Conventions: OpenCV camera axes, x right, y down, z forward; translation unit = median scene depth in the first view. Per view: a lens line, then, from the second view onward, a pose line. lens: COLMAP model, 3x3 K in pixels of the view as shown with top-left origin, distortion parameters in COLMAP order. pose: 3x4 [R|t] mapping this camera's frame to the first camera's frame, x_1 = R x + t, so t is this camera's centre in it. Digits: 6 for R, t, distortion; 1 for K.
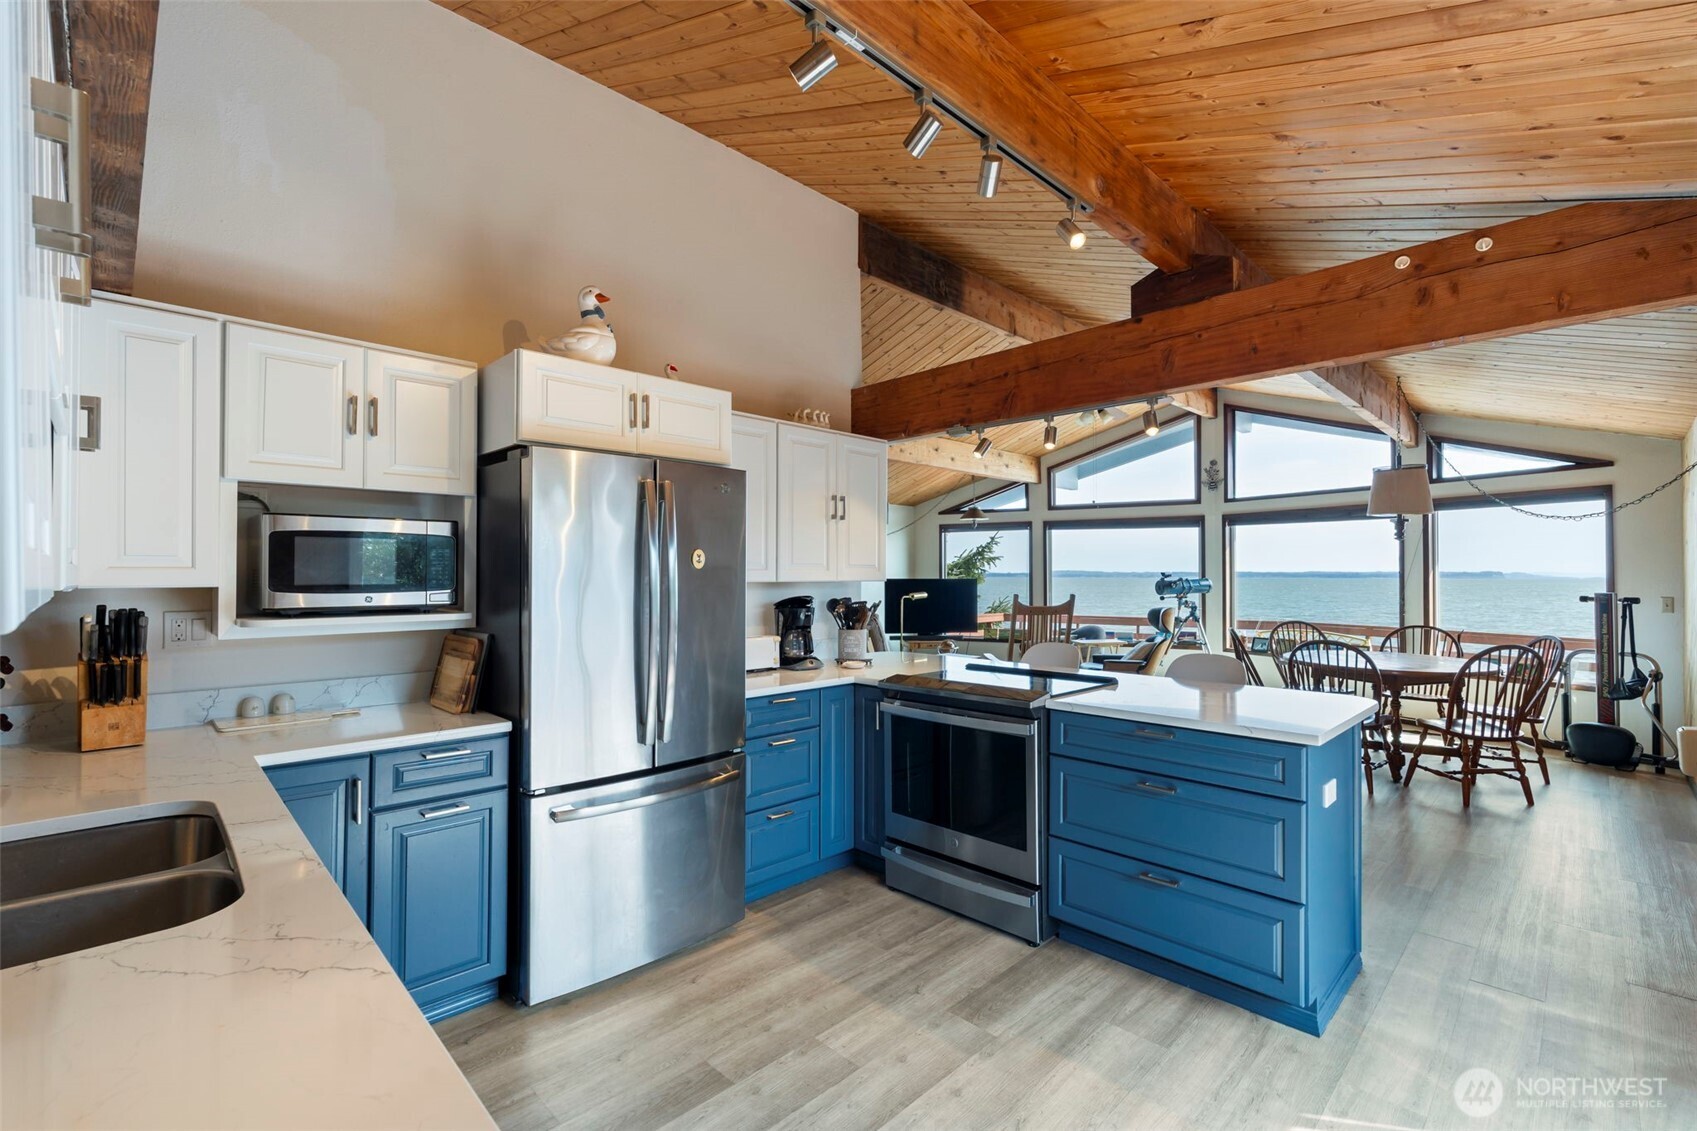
lens RADIAL K [[745.9, 0, 836.6], [0, 745.9, 567.5], [0, 0, 1]] dist [-0.004891, 0.000001]
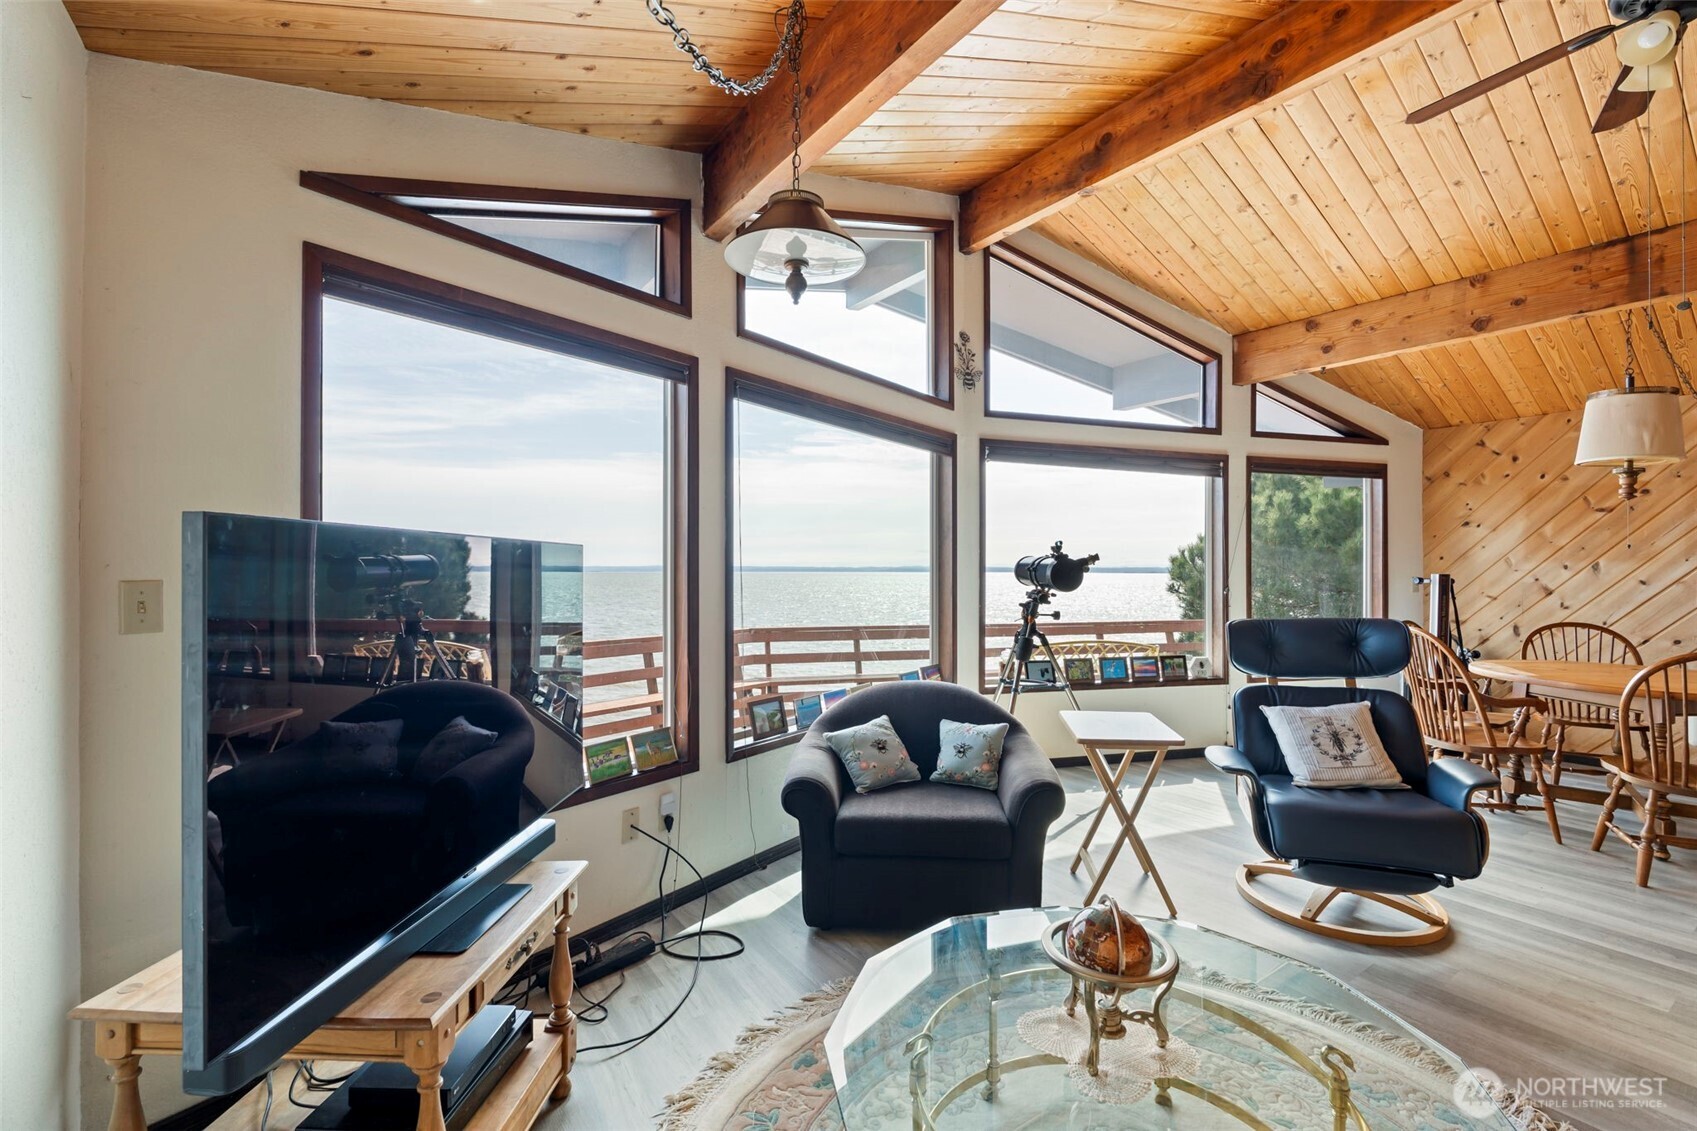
lens RADIAL K [[745.9, 0, 843.6], [0, 745.9, 563.7], [0, 0, 1]] dist [-0.004891, 0.000001]
pose [[0.158628, 0.009214, 0.987295, -0.046802], [-0.013254, 0.999886, -0.007202, 0.051212], [-0.987249, -0.011943, 0.158733, 2.176336]]
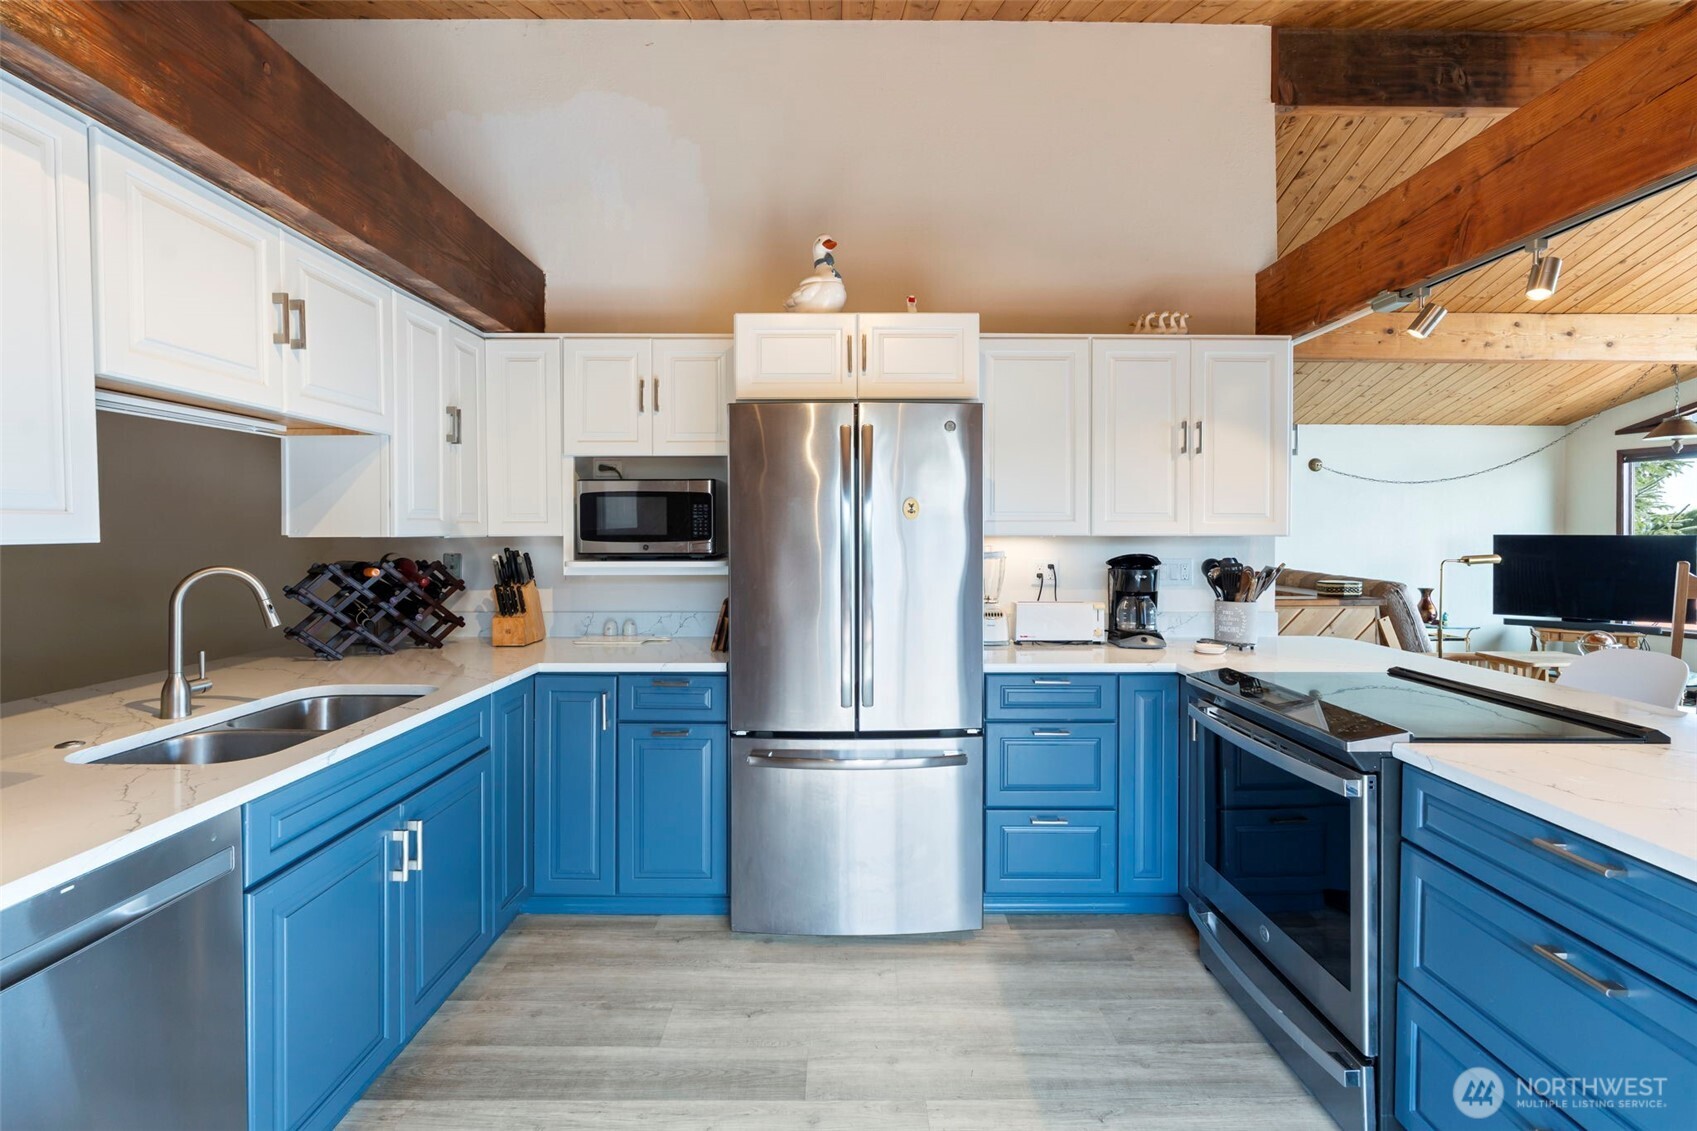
lens RADIAL K [[745.9, 0, 848.7], [0, 745.9, 535.9], [0, 0, 1]] dist [-0.004891, 0.000001]
pose [[0.718197, 0.005713, -0.695816, 0.277484], [0.006547, 0.999867, 0.014967, 0.005129], [0.695809, -0.015305, 0.718064, 0.222523]]
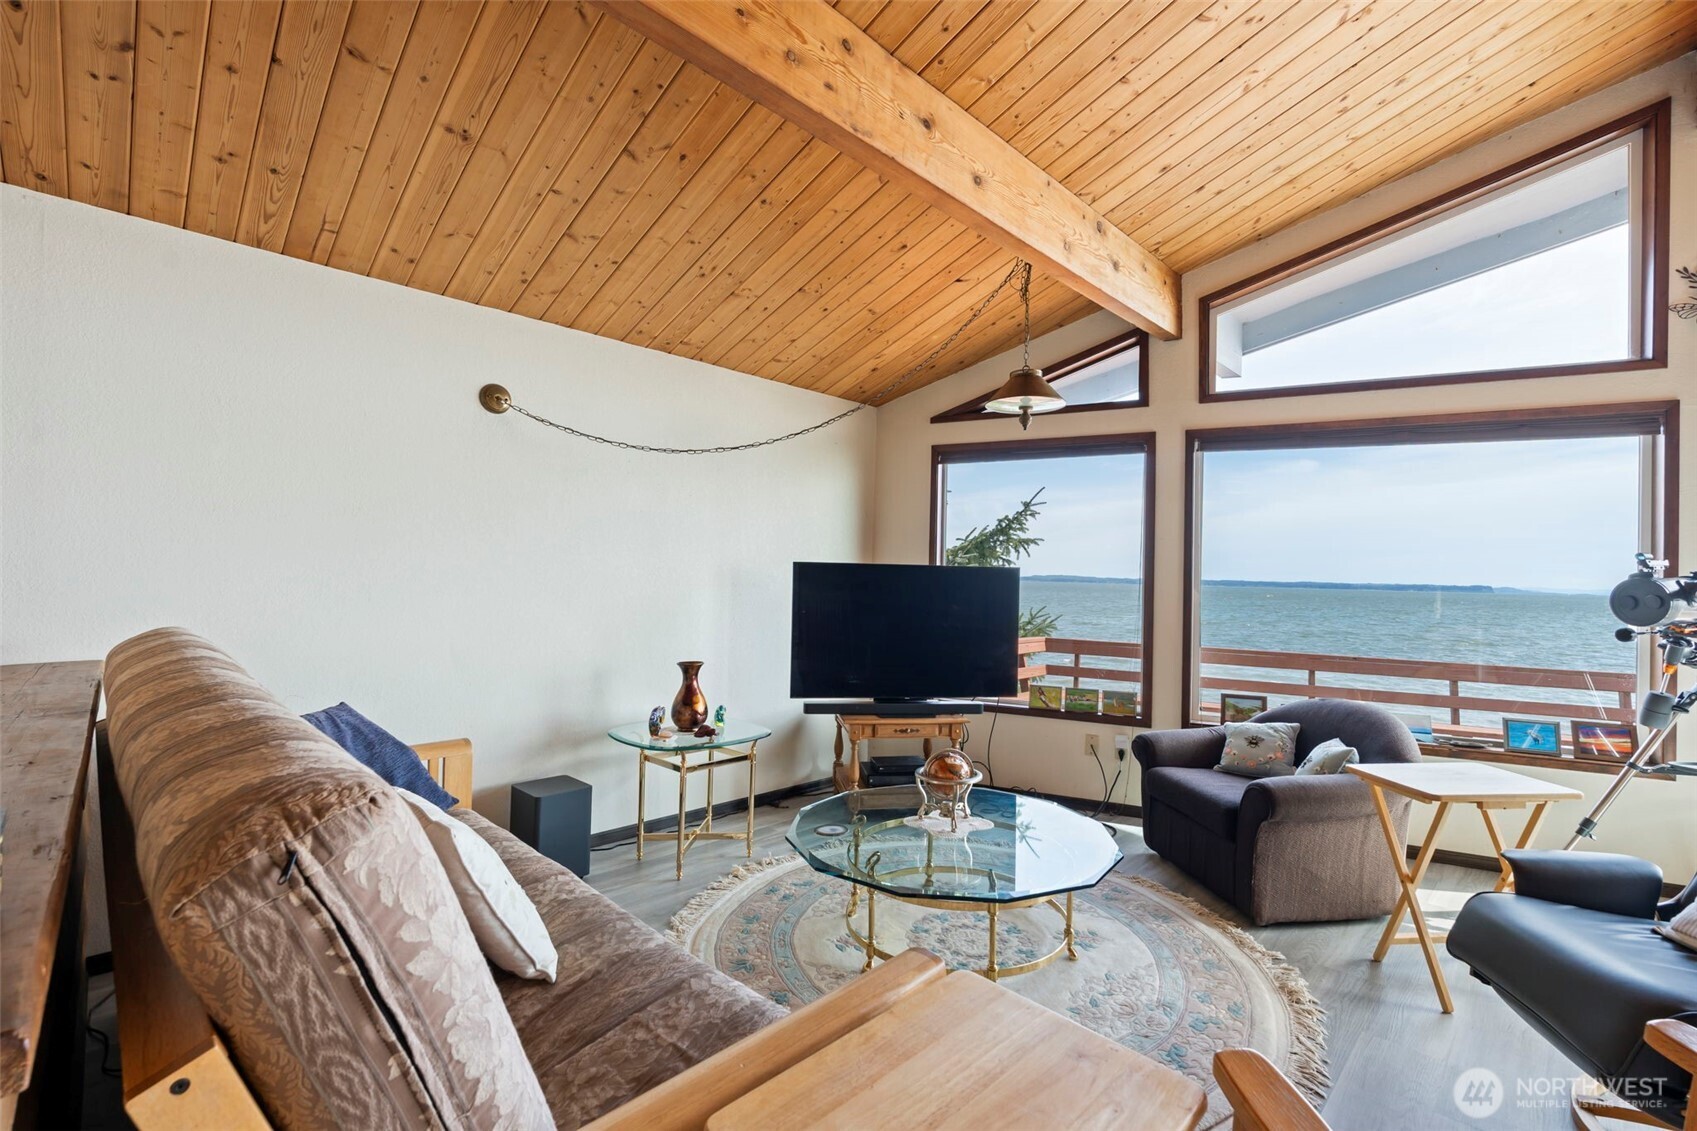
lens RADIAL K [[745.9, 0, 853.4], [0, 745.9, 567.7], [0, 0, 1]] dist [-0.004891, 0.000001]
pose [[0.999382, 0.024554, 0.025142, 0.211063], [-0.024568, 0.999698, 0.000233, 0.041618], [-0.025129, -0.000850, 0.999684, 1.442212]]
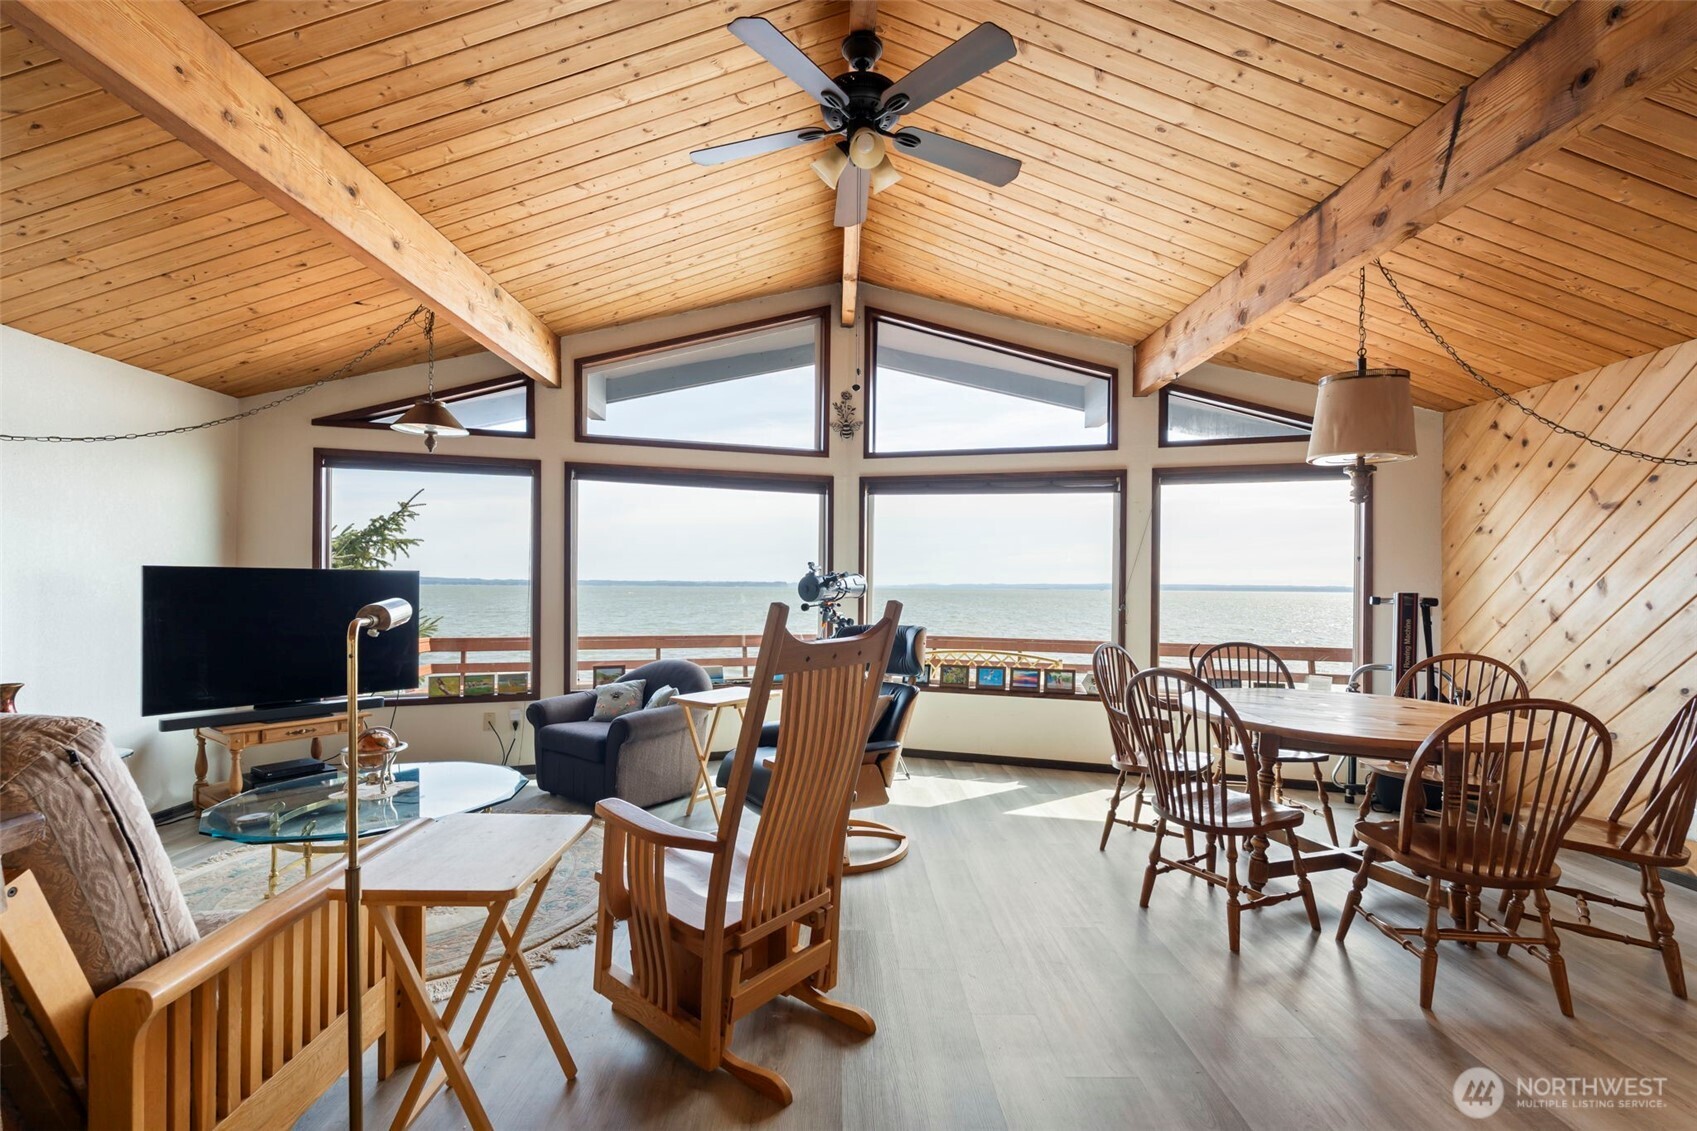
lens RADIAL K [[745.9, 0, 851.7], [0, 745.9, 585.0], [0, 0, 1]] dist [-0.004891, 0.000001]
pose [[0.680775, 0.006304, 0.732466, 0.084969], [-0.015816, 0.999856, 0.006095, 0.040871], [-0.732322, -0.015734, 0.680777, 1.211589]]
